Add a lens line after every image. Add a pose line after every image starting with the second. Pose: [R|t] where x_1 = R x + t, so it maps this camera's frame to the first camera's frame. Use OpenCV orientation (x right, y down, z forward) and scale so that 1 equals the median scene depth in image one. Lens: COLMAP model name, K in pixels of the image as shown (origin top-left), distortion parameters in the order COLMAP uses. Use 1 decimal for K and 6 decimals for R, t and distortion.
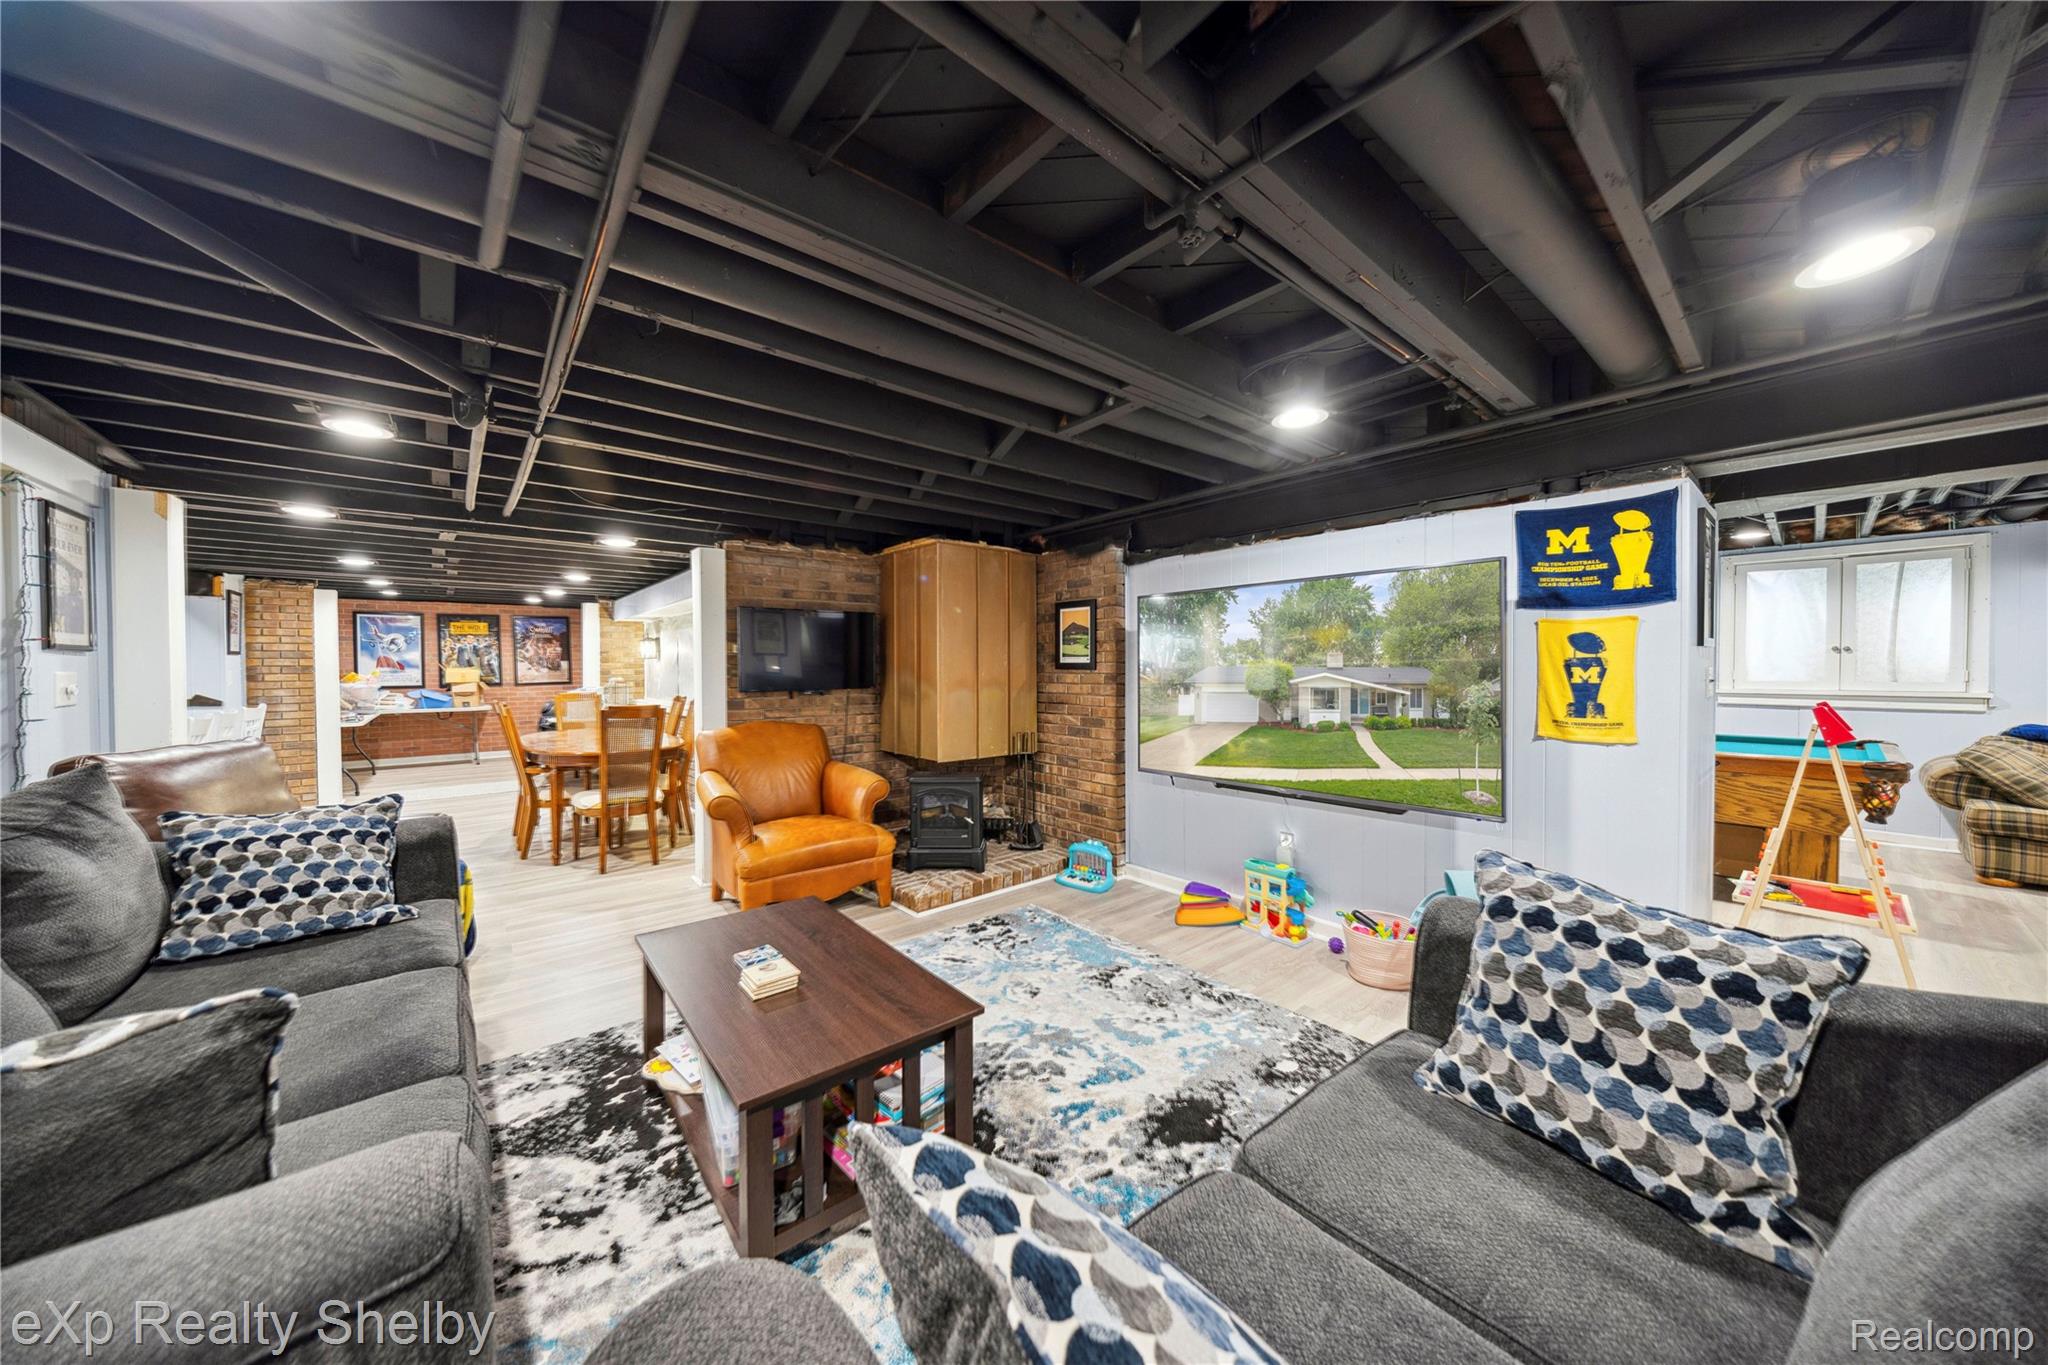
lens RADIAL K [[653.2, 0, 1007.0], [0, 653.2, 674.8], [0, 0, 1]] dist [-0.000165, 0.000020]
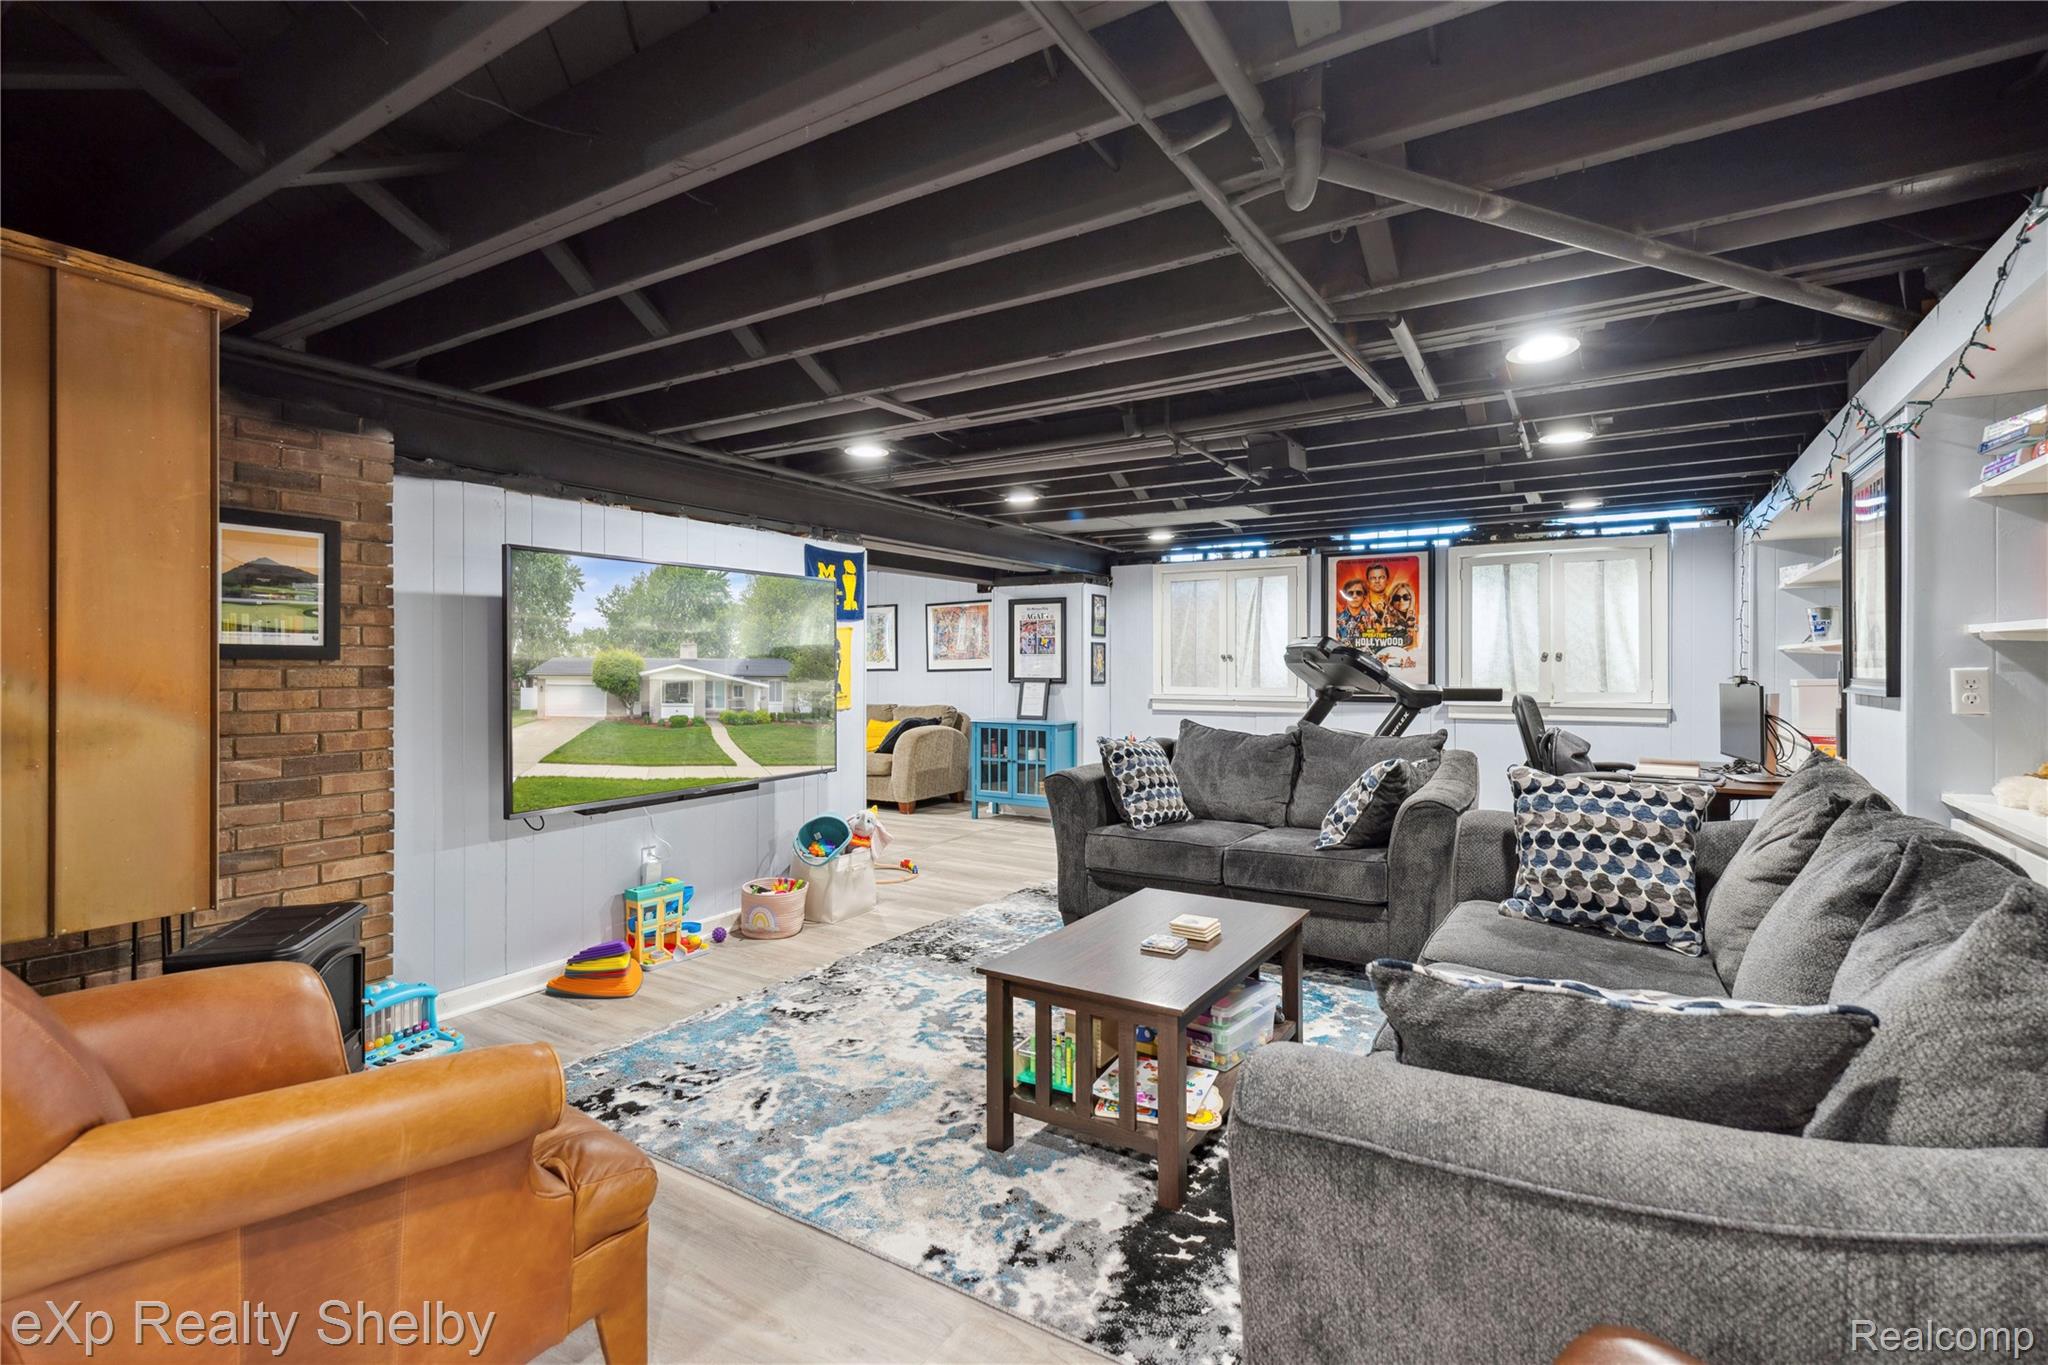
lens RADIAL K [[945.0, 0, 1030.1], [0, 945.0, 670.2], [0, 0, 1]] dist [-0.000005, -0.000256]
pose [[-0.322053, 0.003270, 0.946716, -1.259048], [0.018776, 0.999819, 0.002934, 0.014032], [-0.946536, 0.018721, -0.322056, 1.240990]]
